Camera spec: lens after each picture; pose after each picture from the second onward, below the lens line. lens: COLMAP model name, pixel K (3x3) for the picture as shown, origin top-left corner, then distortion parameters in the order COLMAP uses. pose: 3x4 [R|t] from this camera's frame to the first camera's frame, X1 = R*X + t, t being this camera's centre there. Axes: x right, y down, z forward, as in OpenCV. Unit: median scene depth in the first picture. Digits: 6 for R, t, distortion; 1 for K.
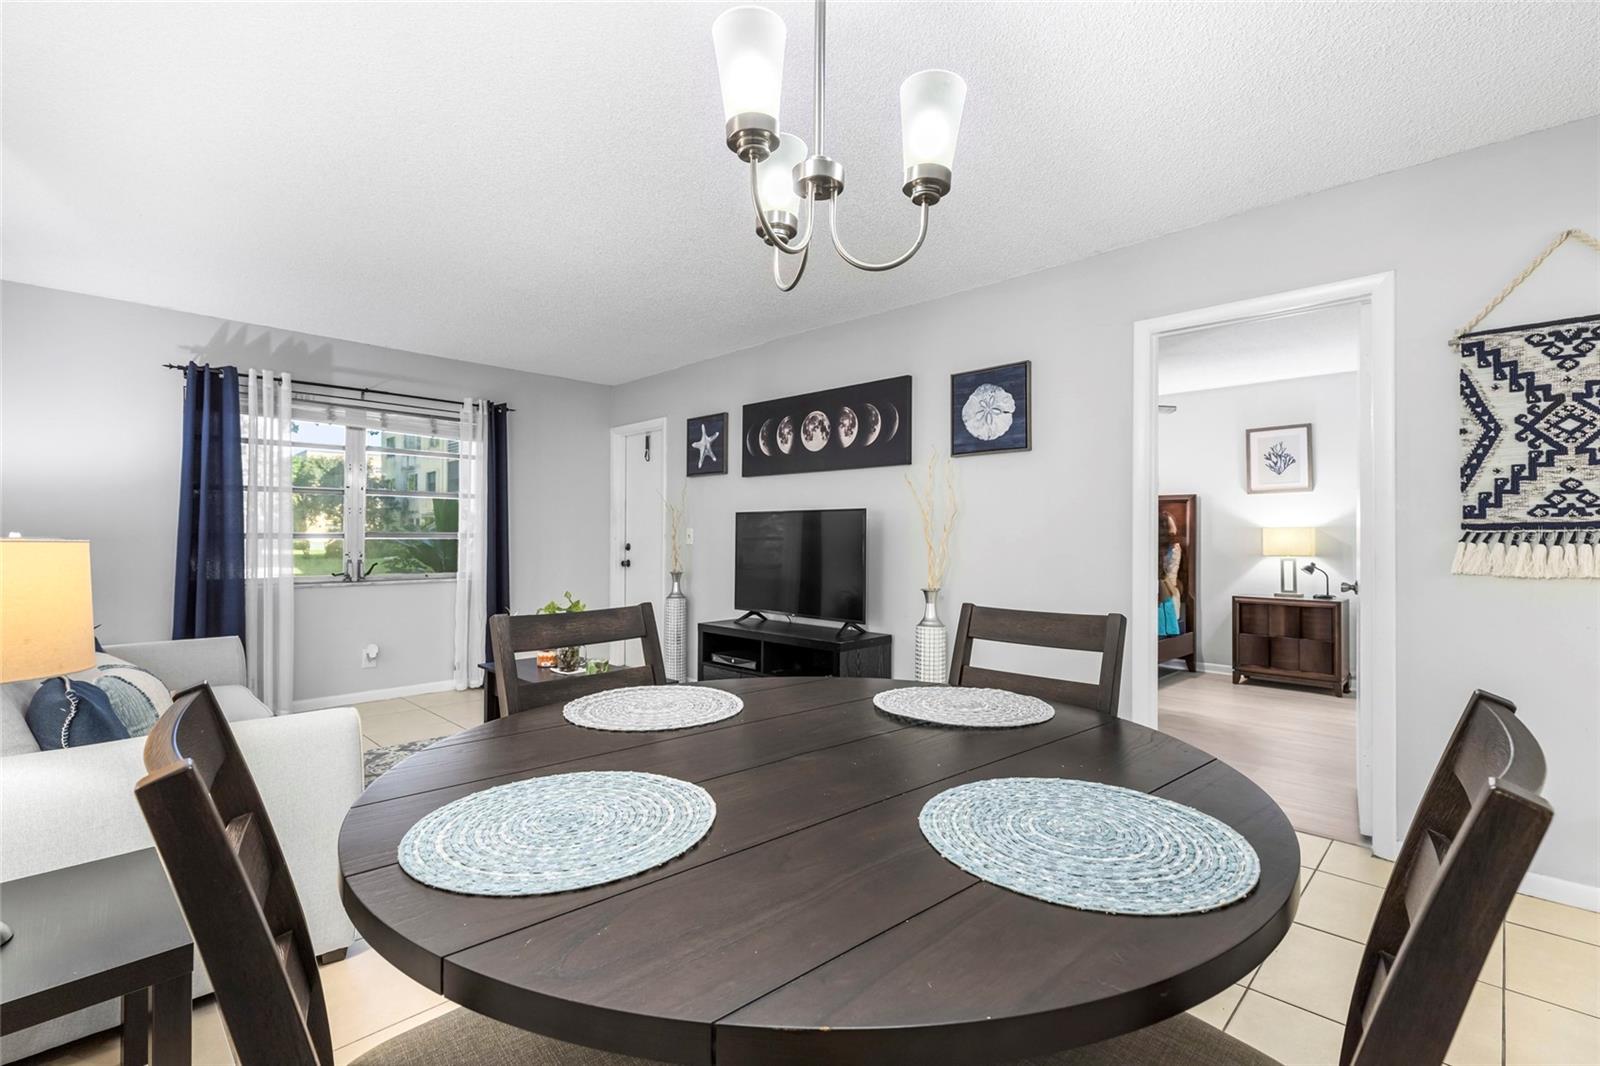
lens RADIAL K [[729.2, 0, 794.3], [0, 729.2, 533.6], [0, 0, 1]] dist [0.005604, -0.001405]
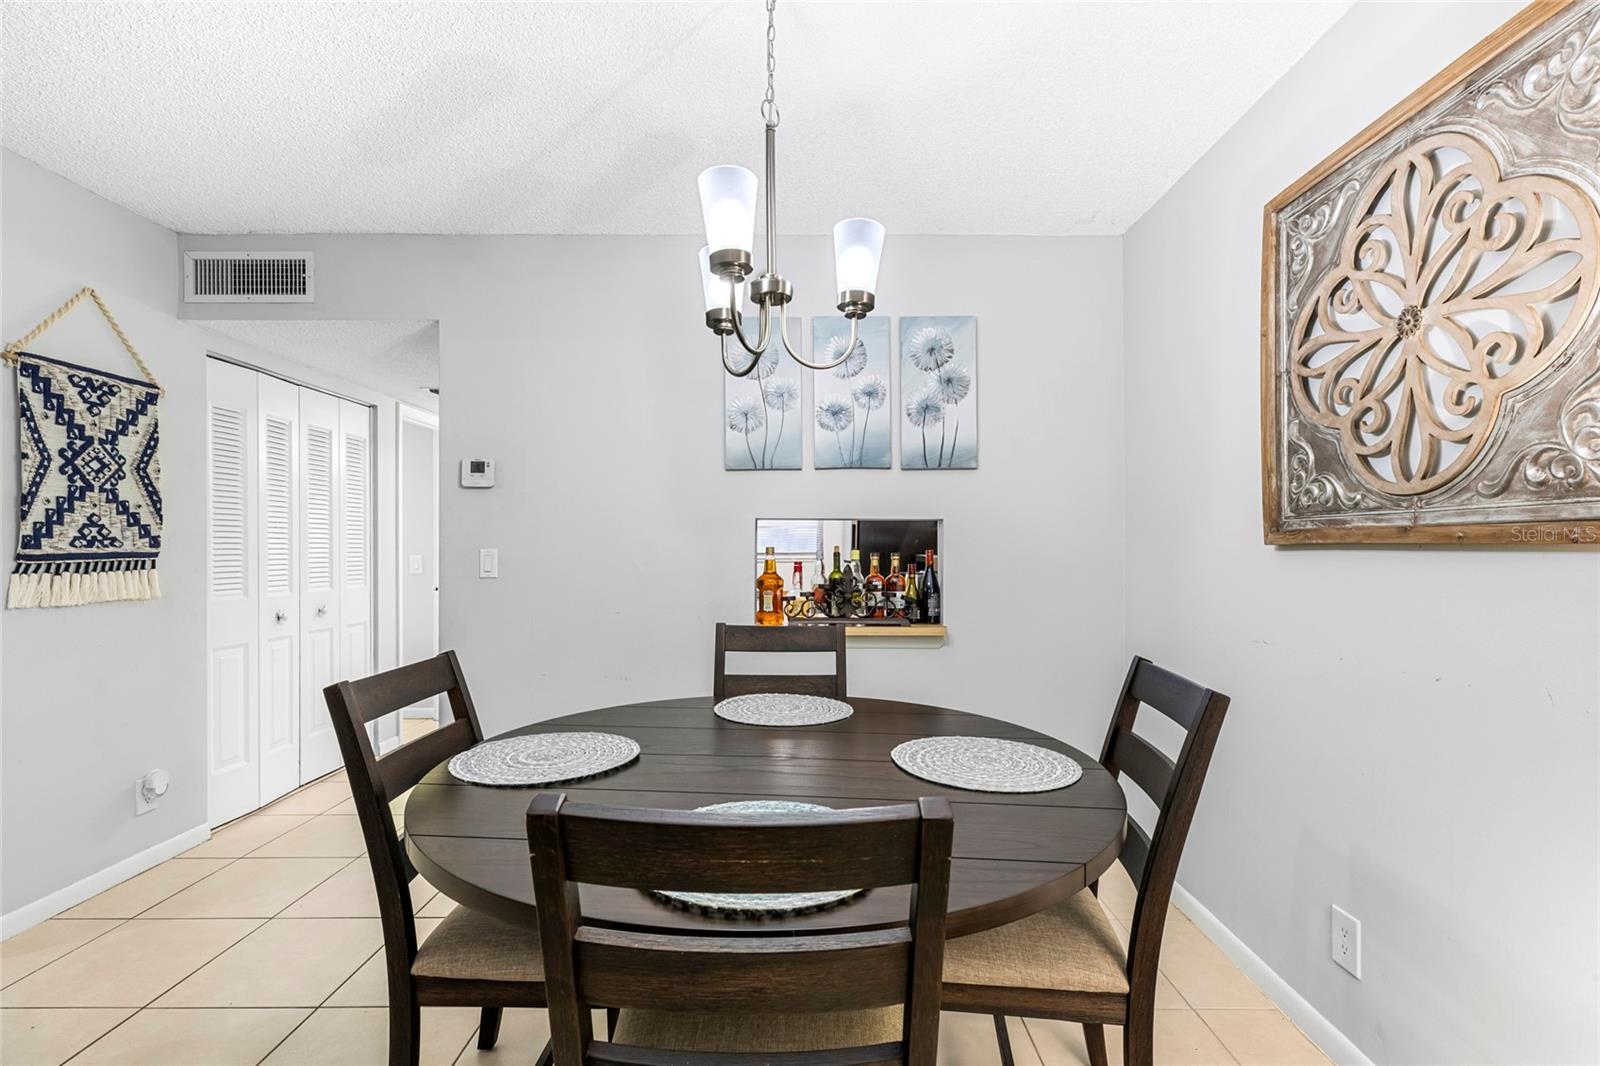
lens RADIAL K [[729.2, 0, 797.4], [0, 729.2, 534.0], [0, 0, 1]] dist [0.005604, -0.001405]
pose [[-0.701123, 0.019462, 0.712775, -0.465792], [0.008401, 0.999784, -0.019035, -0.013754], [-0.712991, -0.007358, -0.701135, 0.992608]]
